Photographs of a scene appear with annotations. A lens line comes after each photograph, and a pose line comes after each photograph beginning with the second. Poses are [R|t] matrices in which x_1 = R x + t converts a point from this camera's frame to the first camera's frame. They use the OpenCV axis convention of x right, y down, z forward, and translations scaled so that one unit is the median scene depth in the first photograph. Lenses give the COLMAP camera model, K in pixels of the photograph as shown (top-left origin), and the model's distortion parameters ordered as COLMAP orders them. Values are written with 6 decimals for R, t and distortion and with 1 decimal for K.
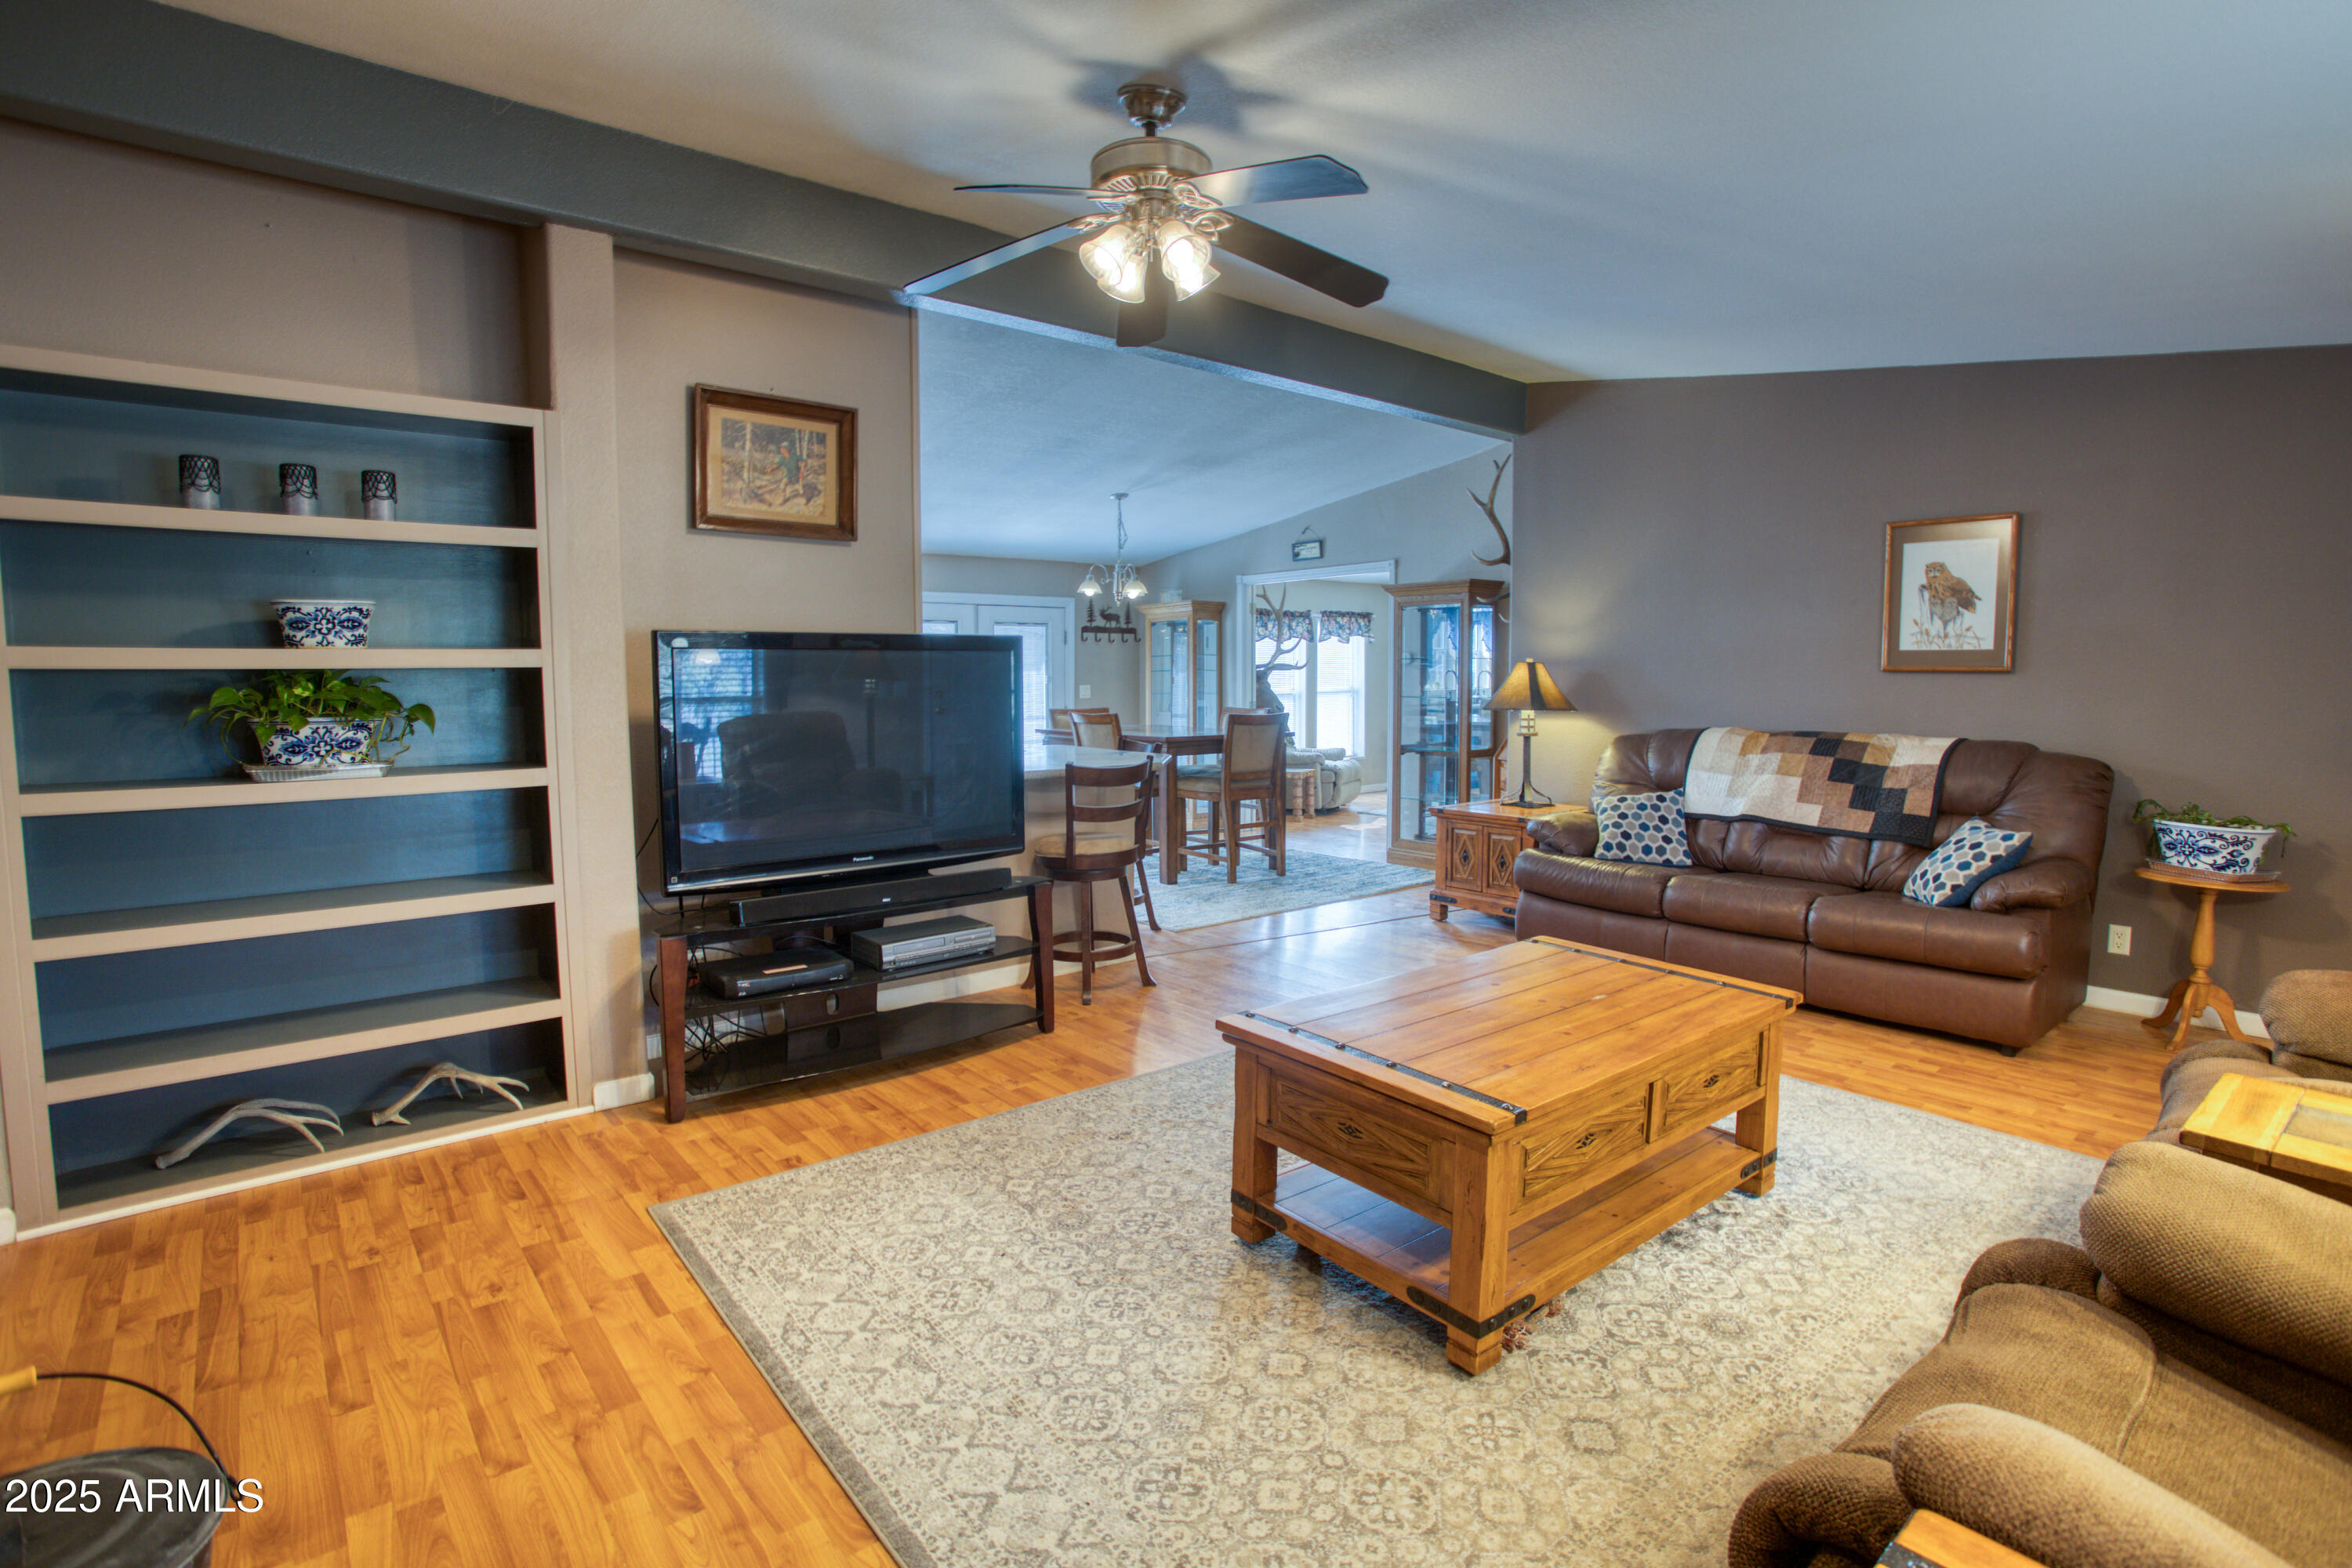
lens RADIAL K [[1162.8, 0, 1191.9], [0, 1162.8, 774.8], [0, 0, 1]] dist [-0.054989, 0.001243]
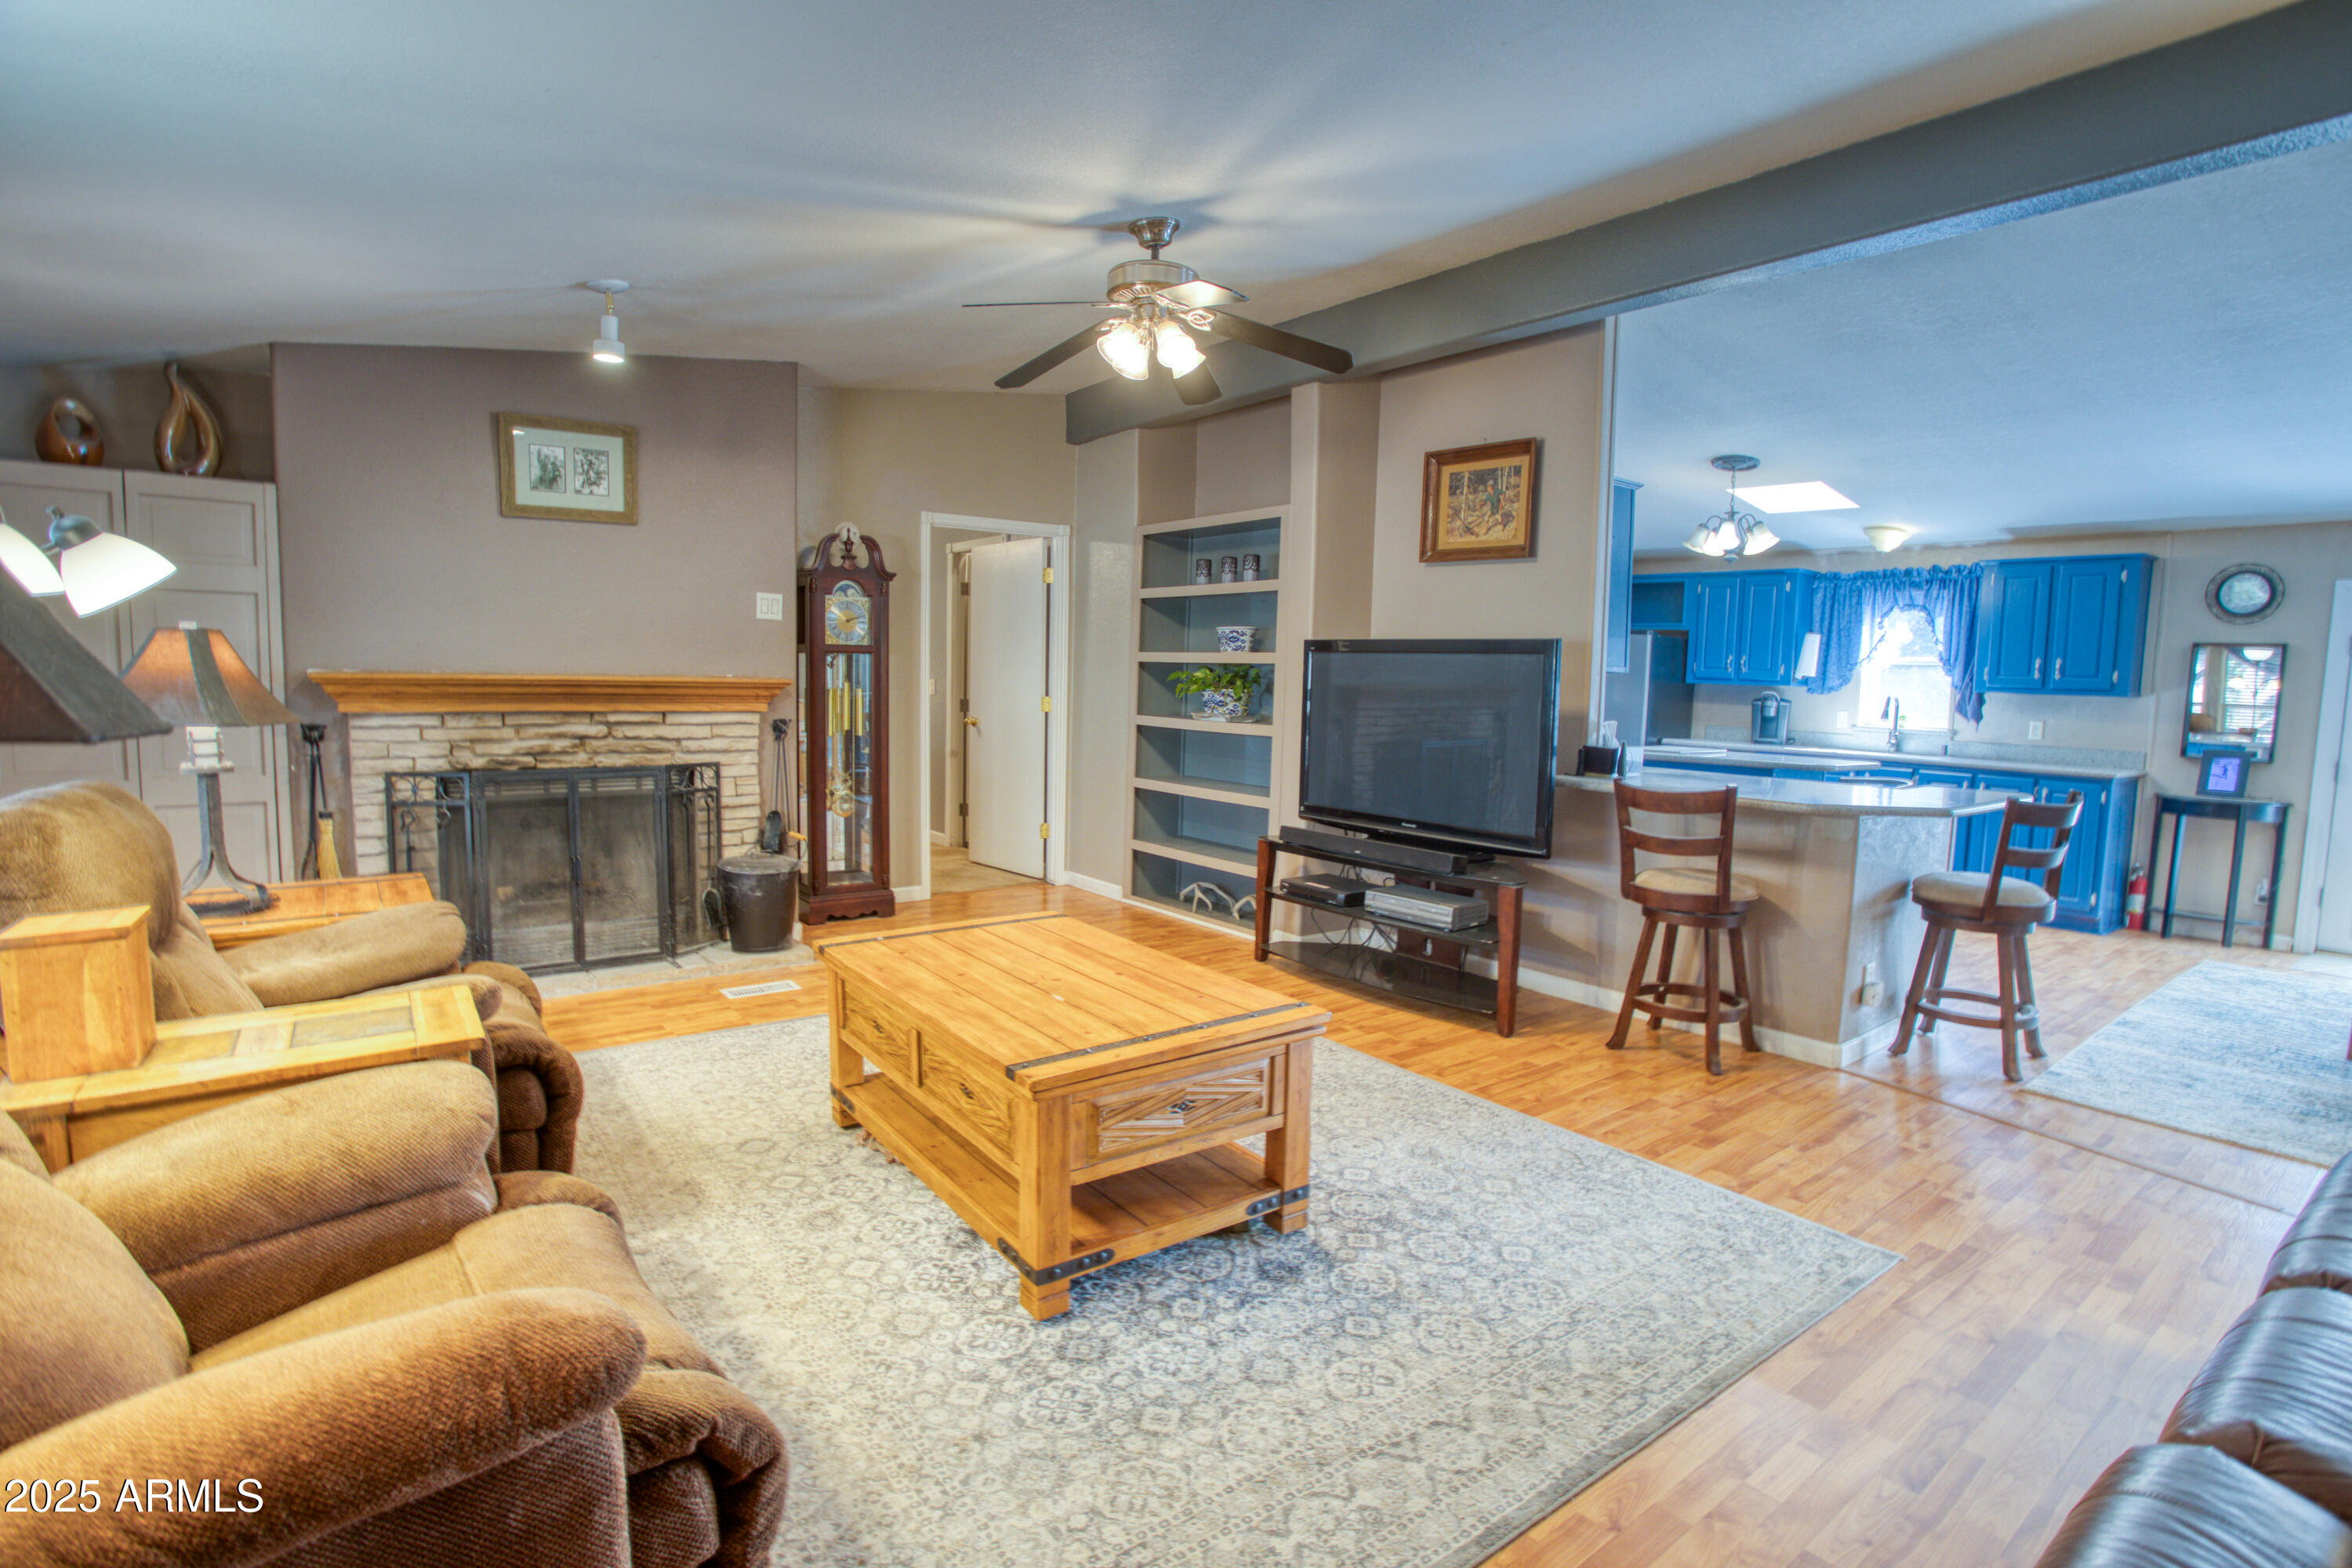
lens RADIAL K [[1140.7, 0, 1176.0], [0, 1140.7, 784.0], [0, 0, 1]] dist [-0.001581, 0.000103]
pose [[-0.036466, 0.103144, -0.993998, 0.850522], [-0.116355, 0.987456, 0.106734, -0.065359], [0.992538, 0.119549, -0.024007, 0.725802]]
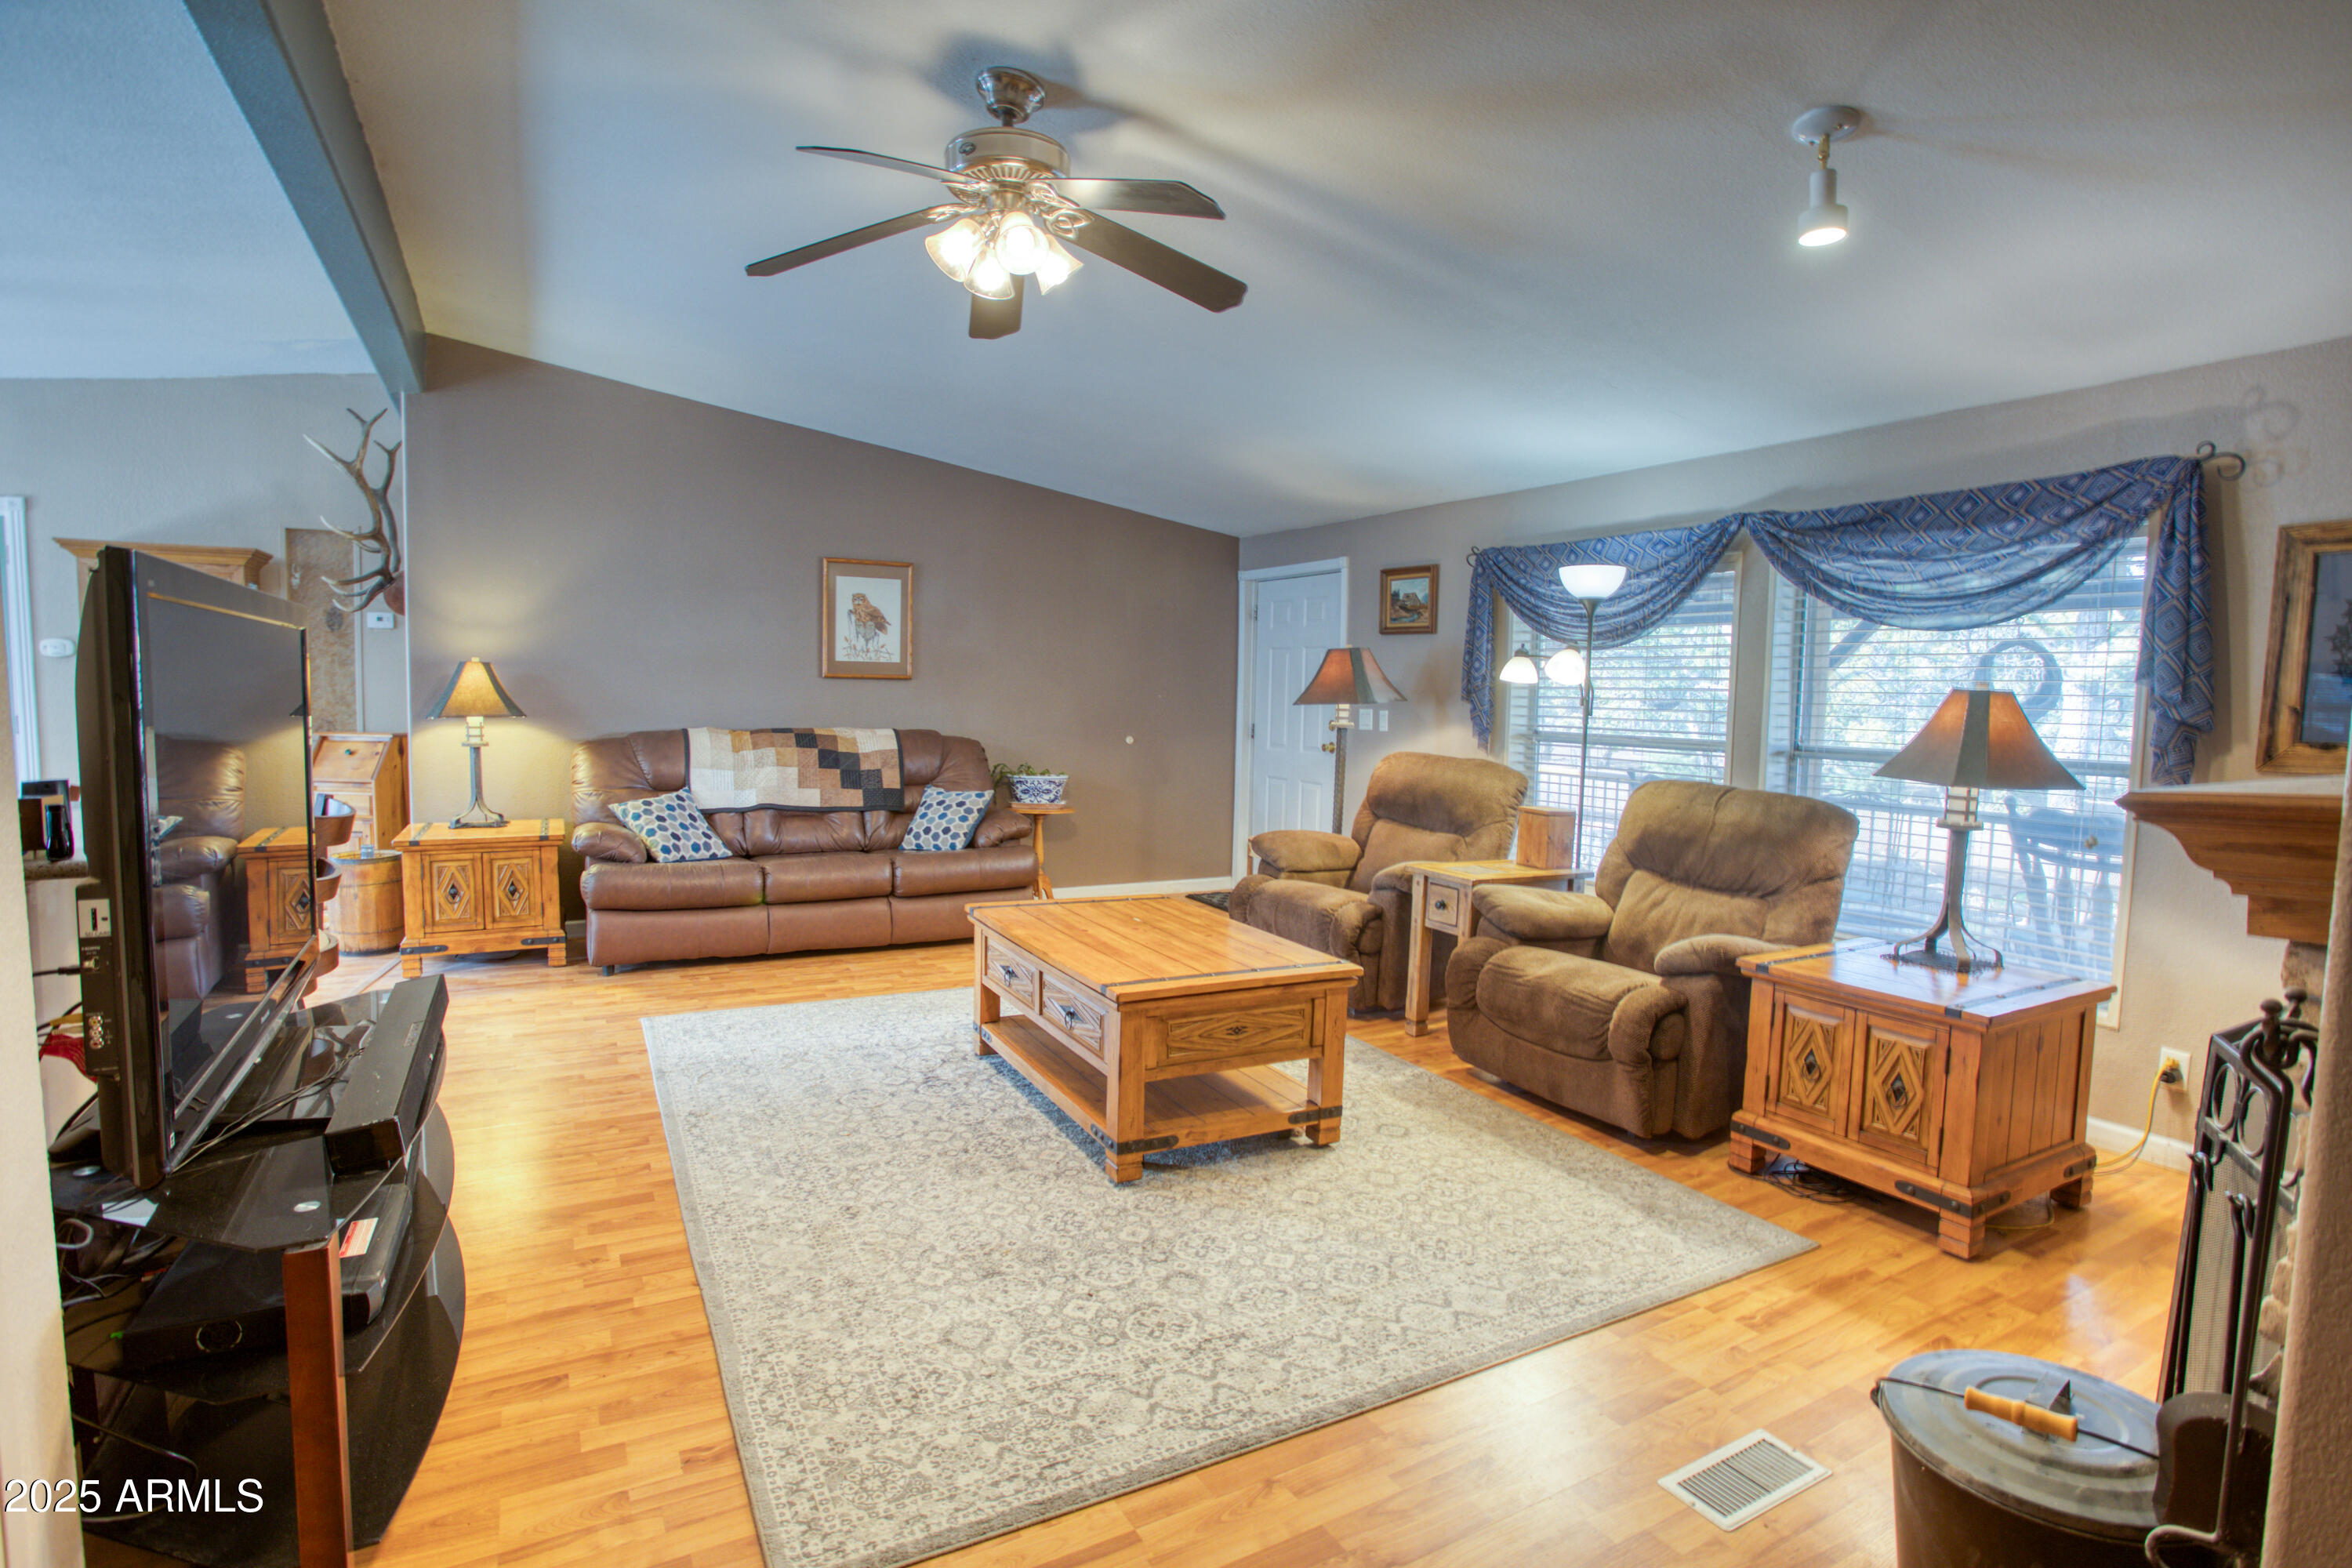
lens RADIAL K [[1162.8, 0, 1191.9], [0, 1162.8, 774.8], [0, 0, 1]] dist [-0.054989, 0.001243]
pose [[0.171801, -0.067548, 0.982813, -0.654707], [0.068097, 0.996074, 0.056556, -0.034056], [-0.982775, 0.057211, 0.175726, 0.456829]]
